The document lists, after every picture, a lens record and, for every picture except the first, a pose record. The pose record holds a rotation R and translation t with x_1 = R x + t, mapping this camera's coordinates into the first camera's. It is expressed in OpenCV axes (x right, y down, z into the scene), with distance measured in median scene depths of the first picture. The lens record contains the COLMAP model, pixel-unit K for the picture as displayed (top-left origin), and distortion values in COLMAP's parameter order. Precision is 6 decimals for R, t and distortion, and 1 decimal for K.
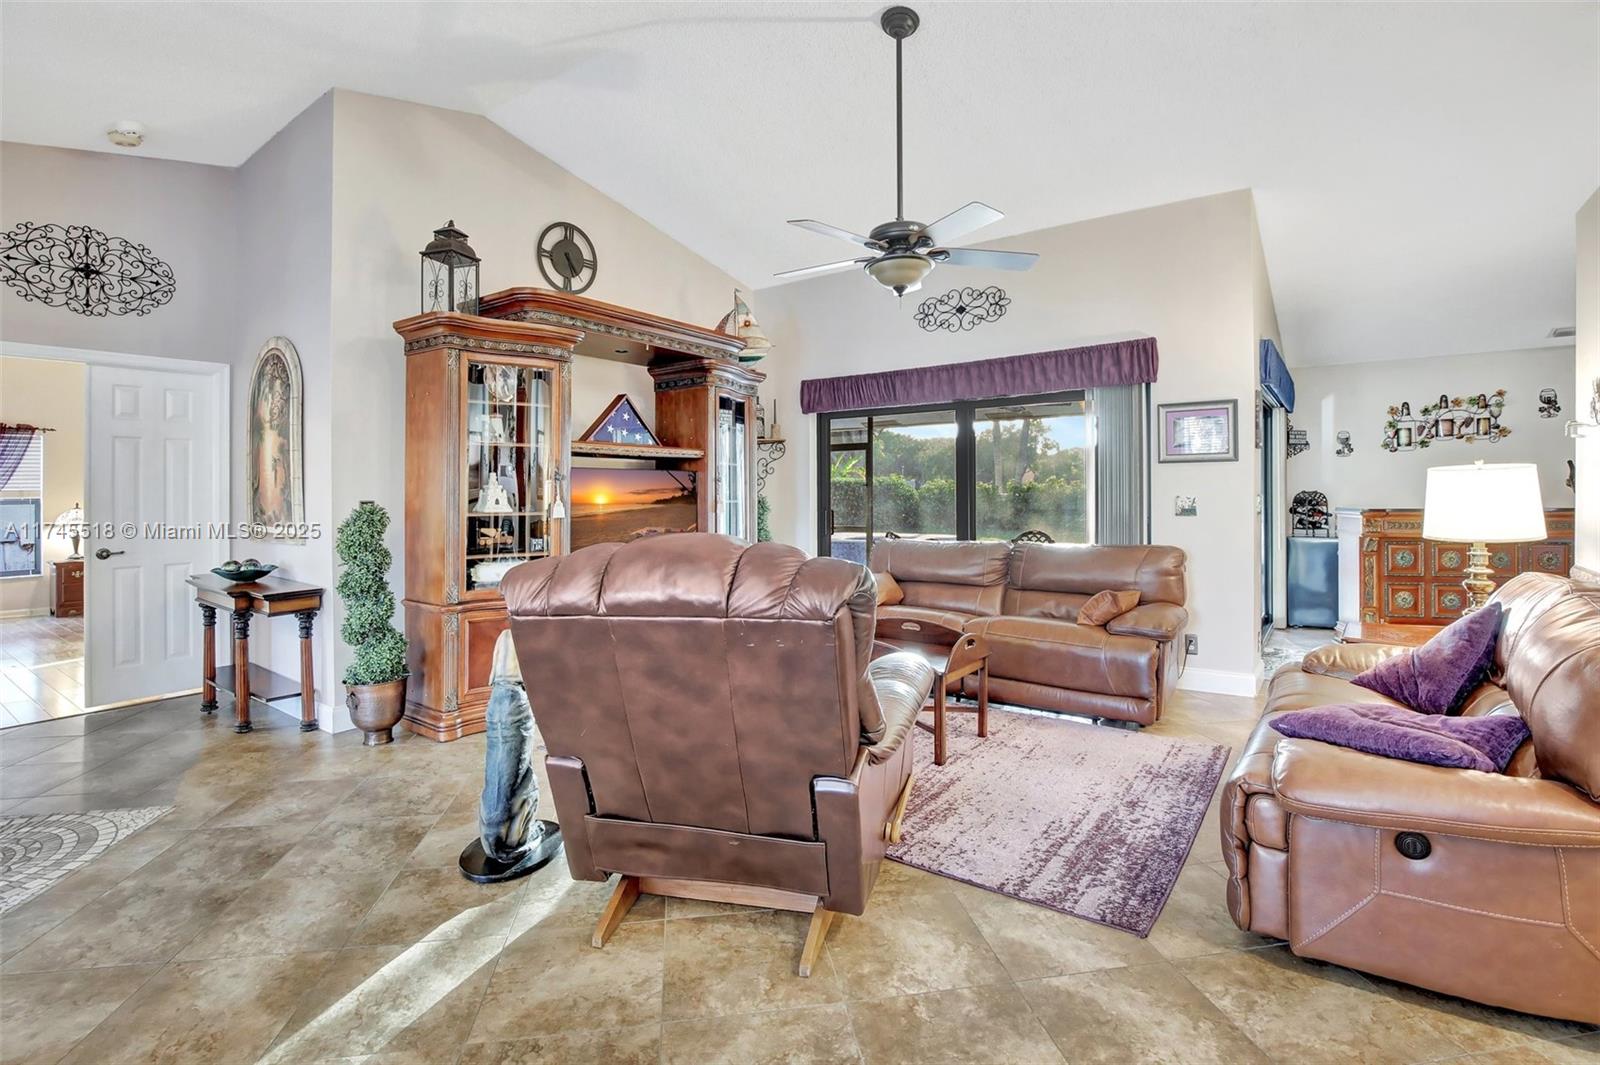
lens RADIAL K [[790.9, 0, 808.3], [0, 790.9, 502.2], [0, 0, 1]] dist [-0.029452, 0.001666]
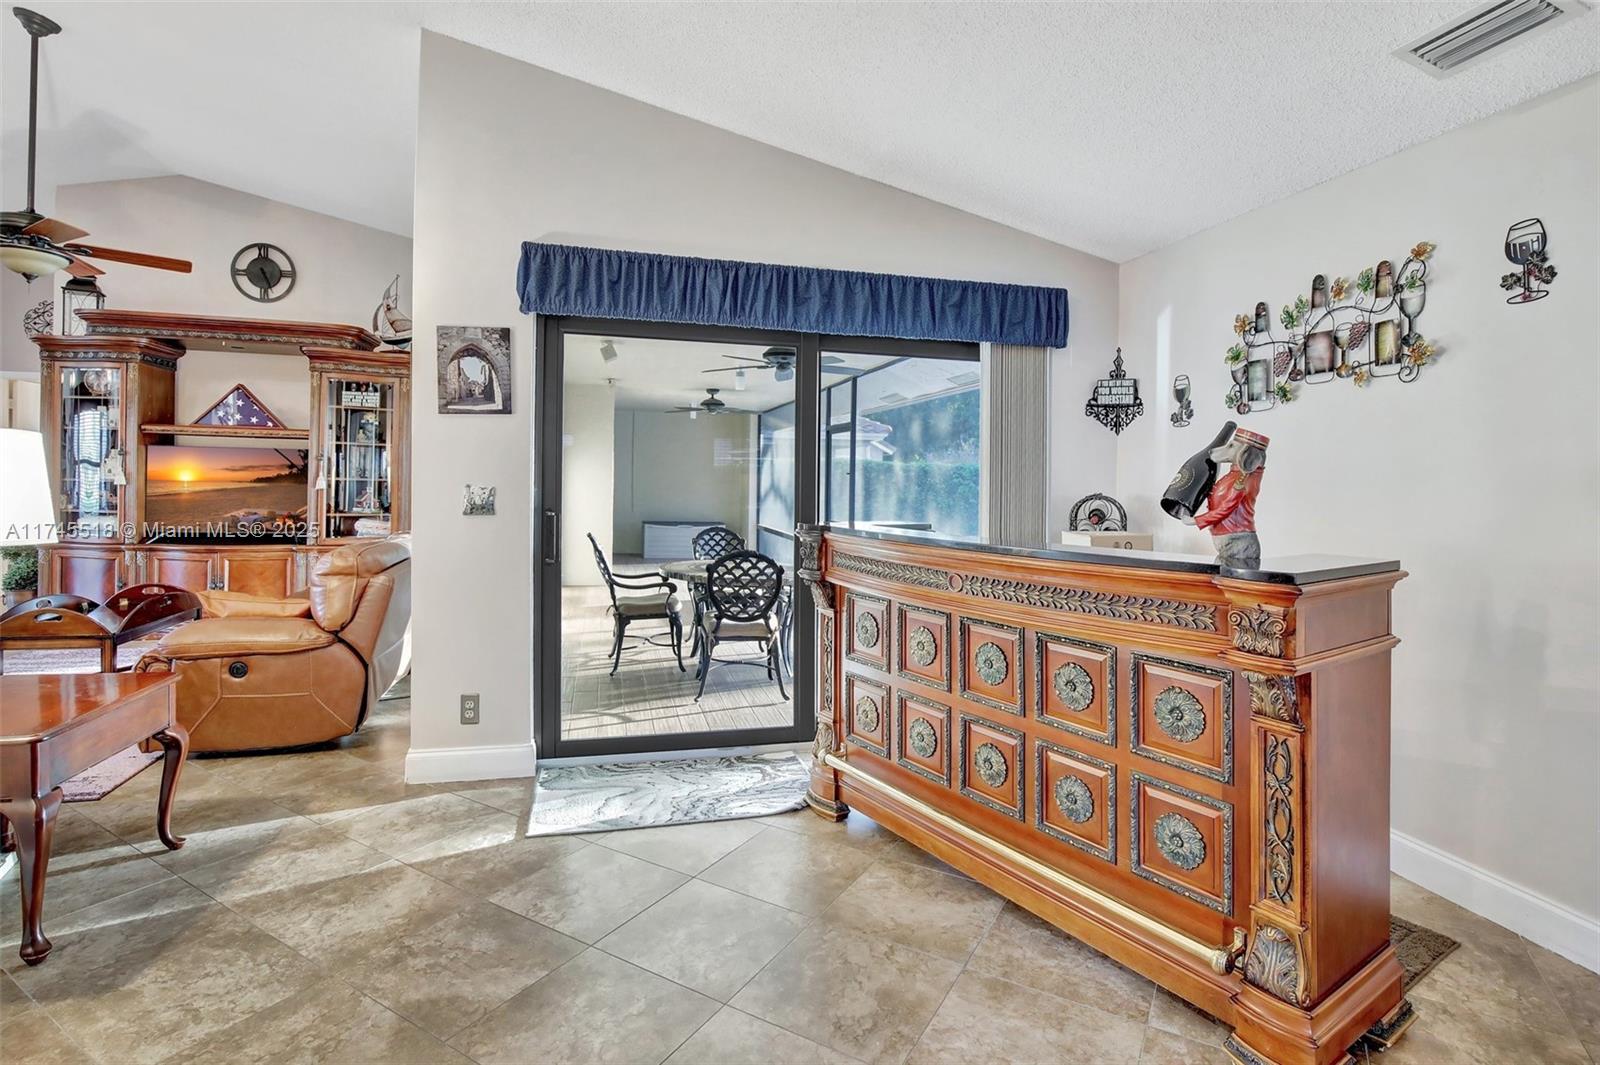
lens RADIAL K [[790.9, 0, 808.3], [0, 790.9, 502.2], [0, 0, 1]] dist [-0.029452, 0.001666]
pose [[0.767152, 0.044767, -0.639902, 0.928703], [-0.033142, 0.998996, 0.030157, -0.019743], [0.640609, -0.001928, 0.767865, 0.522348]]
